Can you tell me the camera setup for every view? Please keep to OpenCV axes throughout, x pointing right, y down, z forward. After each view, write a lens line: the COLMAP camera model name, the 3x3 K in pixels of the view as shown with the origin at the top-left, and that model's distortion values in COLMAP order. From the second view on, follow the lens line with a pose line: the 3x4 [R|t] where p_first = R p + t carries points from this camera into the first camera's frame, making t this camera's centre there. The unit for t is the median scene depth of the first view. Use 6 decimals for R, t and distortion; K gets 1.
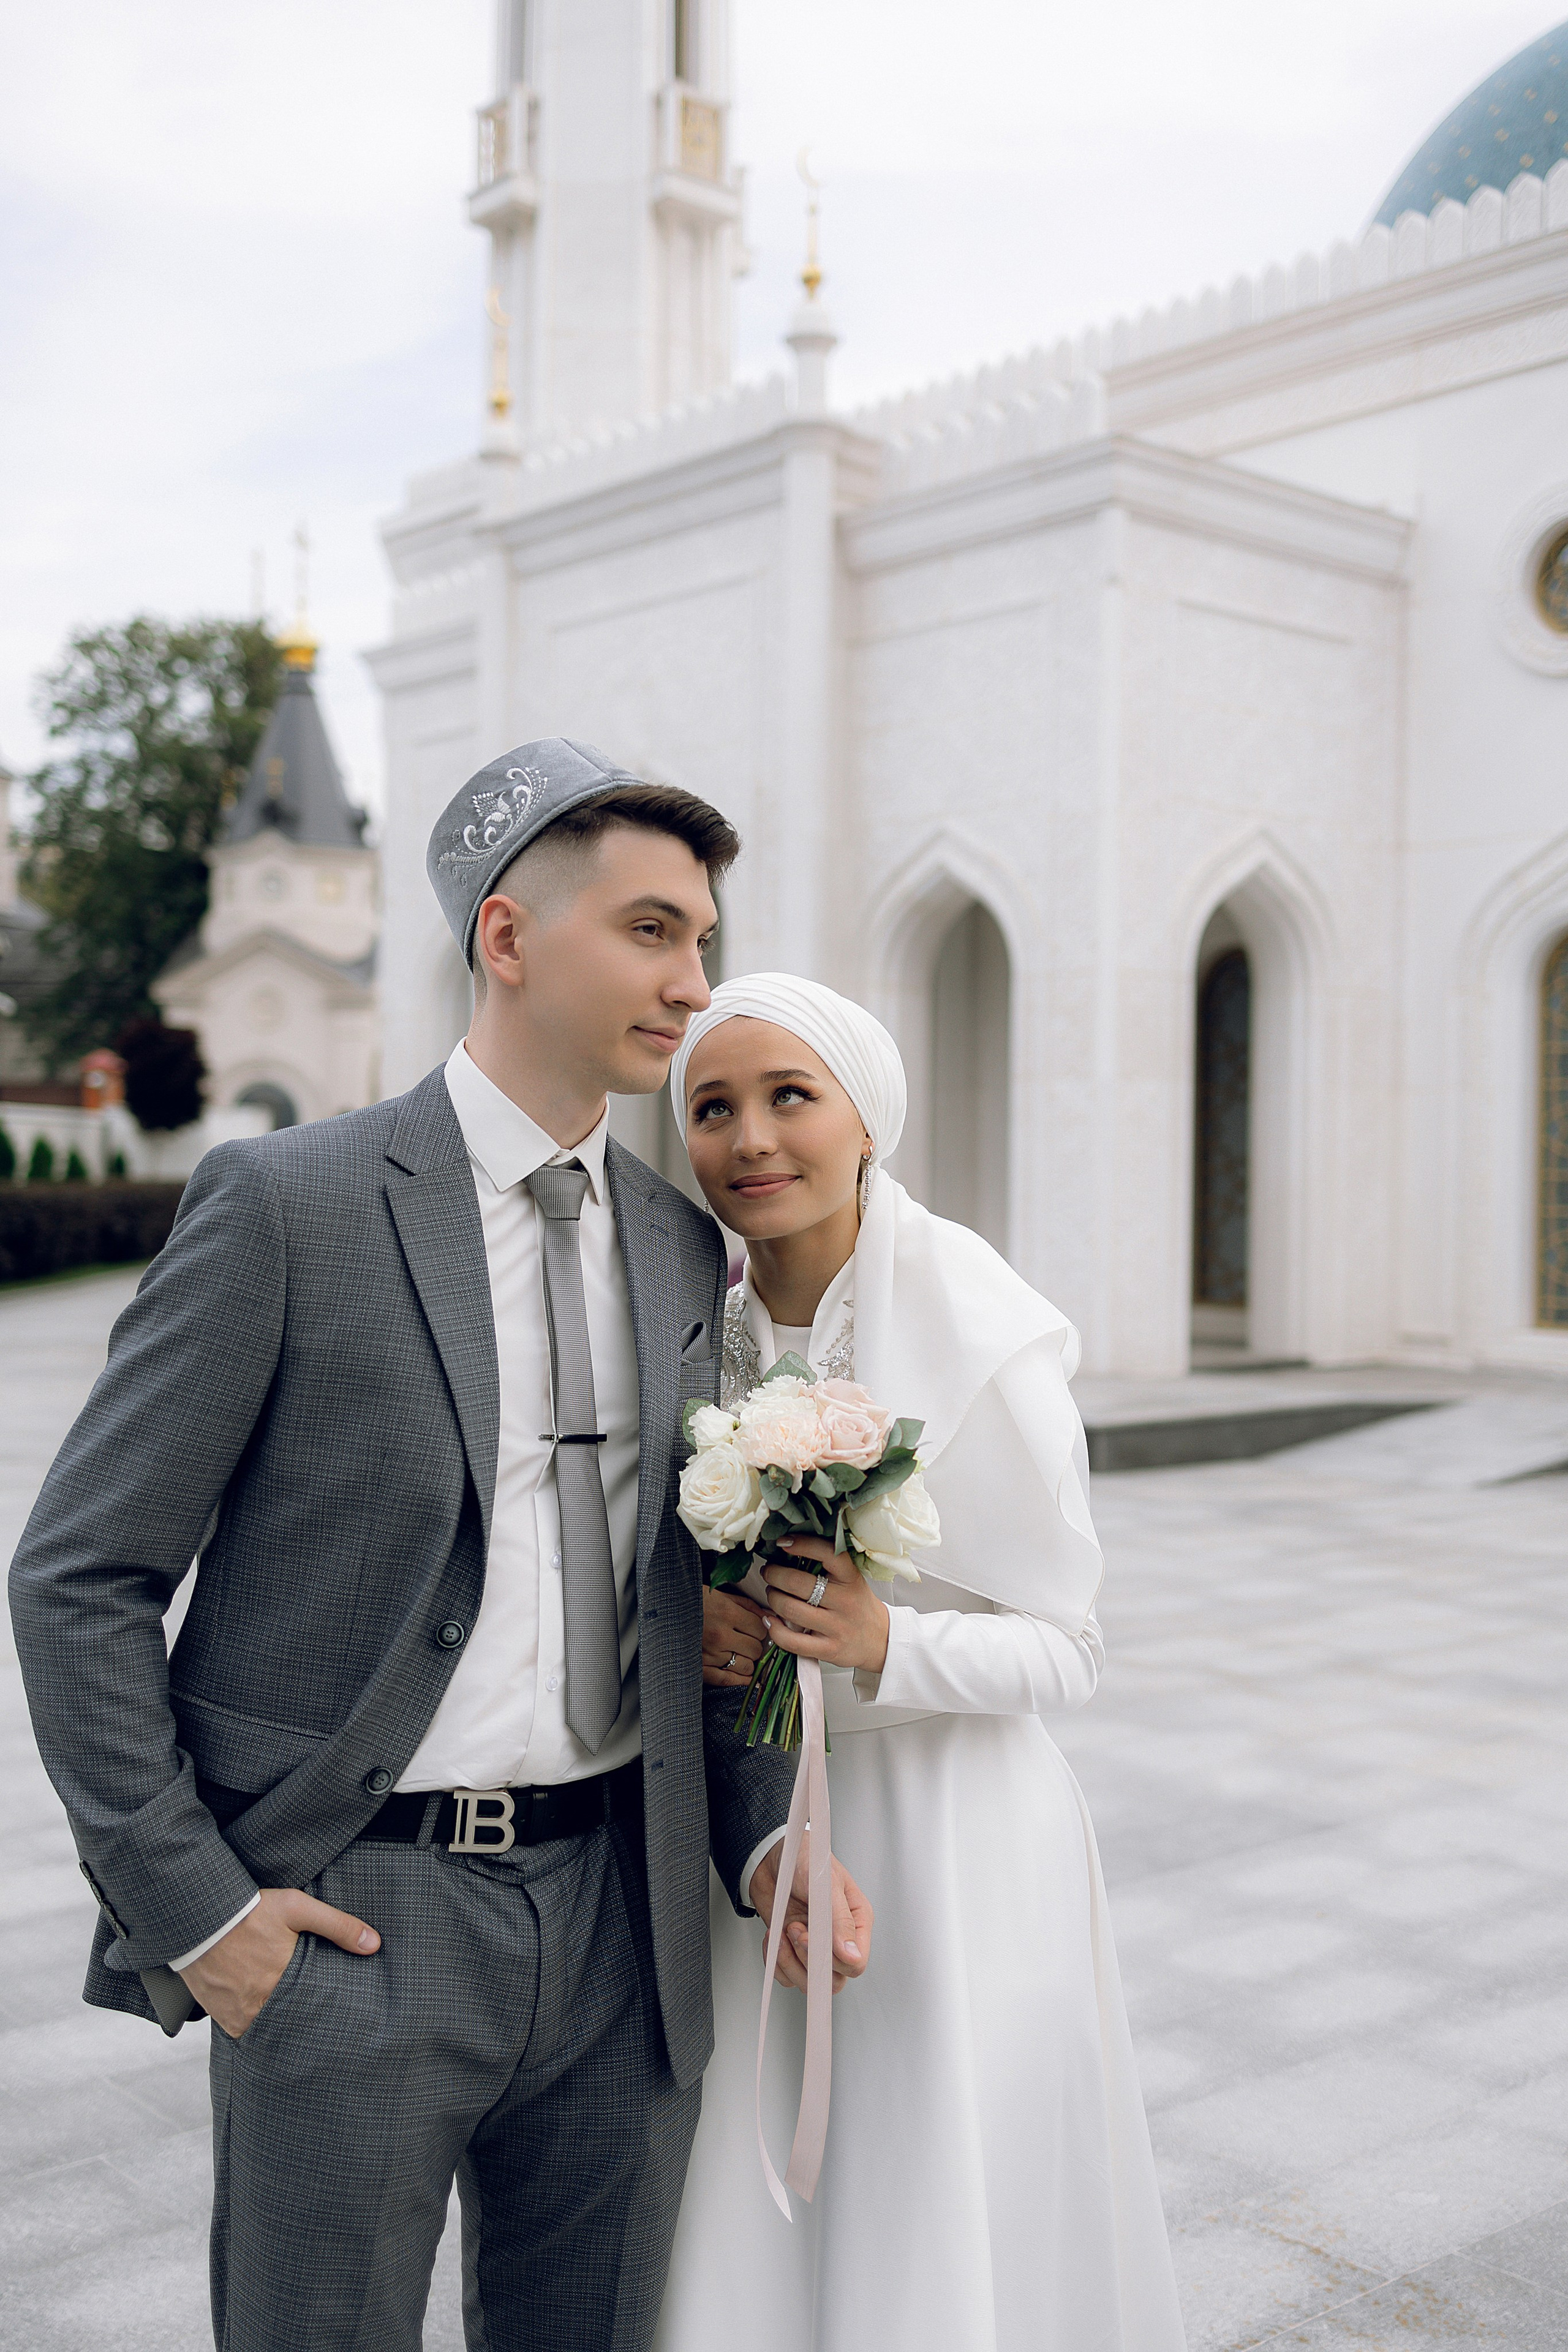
lens RADIAL K [[2406.7, 0, 822.1], [0, 2406.7, 1175.5], [0, 0, 1]] dist [-0.000352, 0.000324]
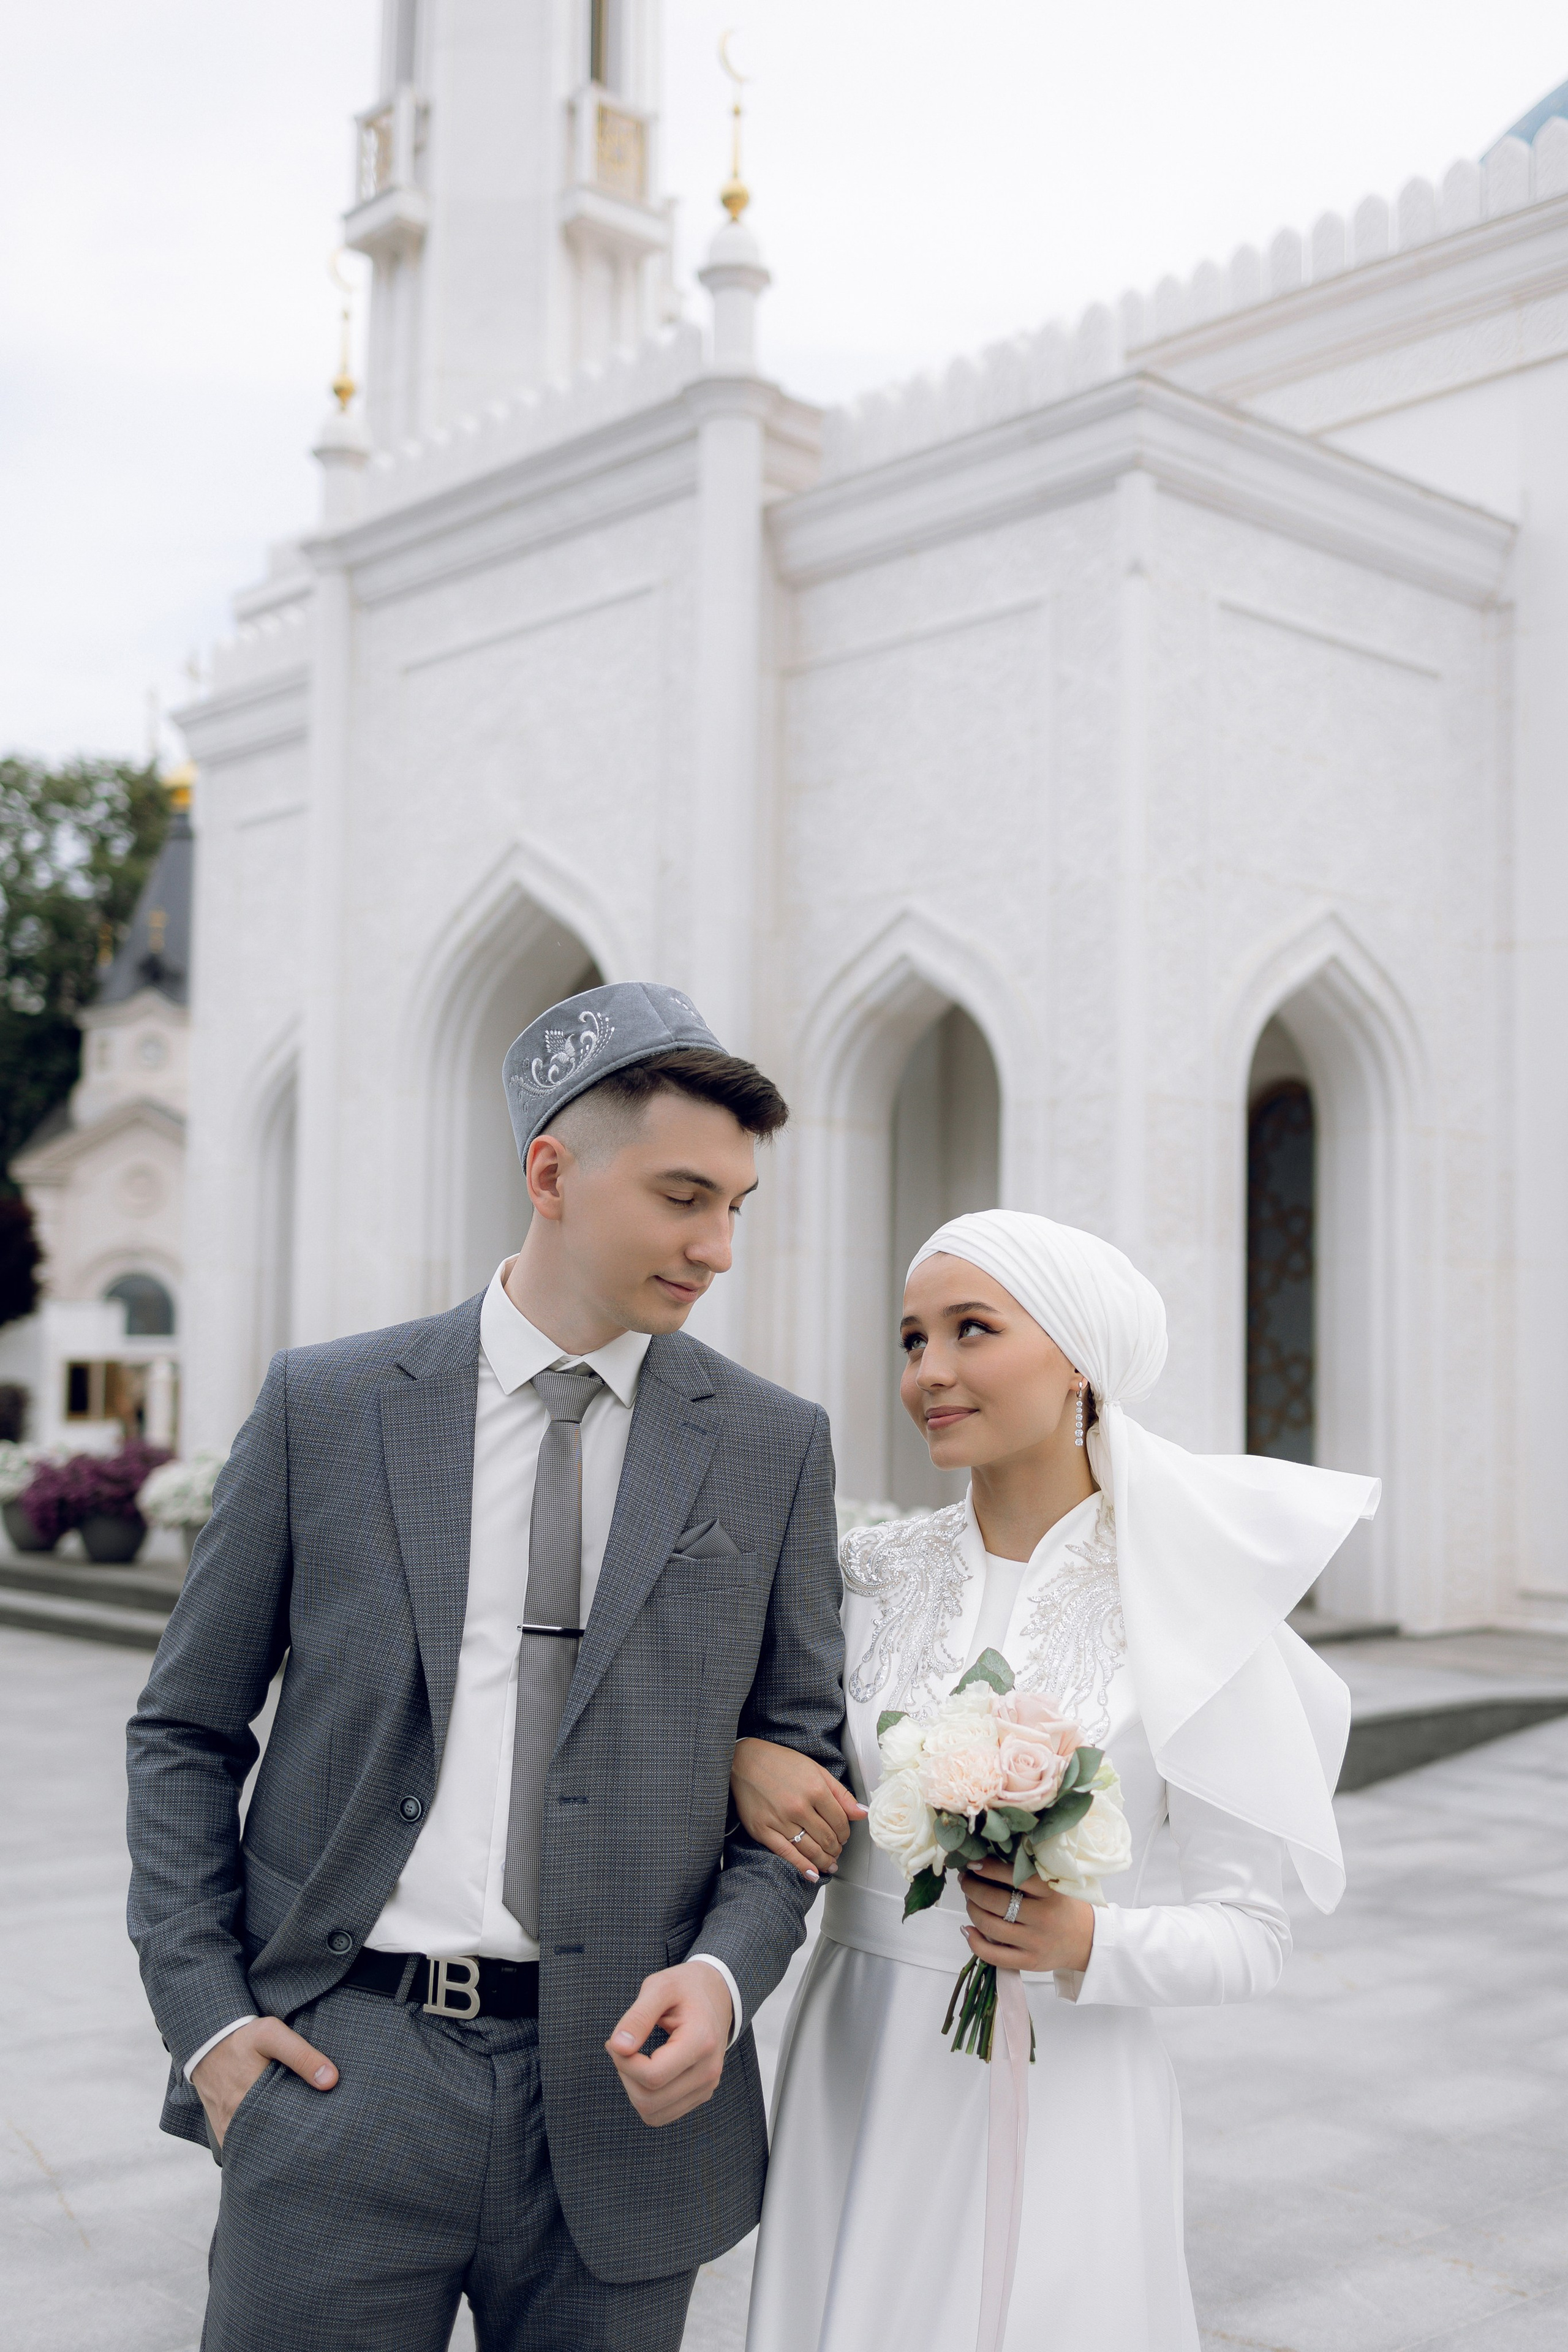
lens RADIAL K [[2406.7, 0, 822.1], [0, 2406.7, 1175.5], [0, 0, 1]] dist [-0.000352, 0.000324]
pose [[0.999890, 0.003386, 0.014414, 0.012340], [-0.002122, 0.996220, -0.086839, 0.002680], [-0.014653, 0.086799, 0.996118, 0.243420]]
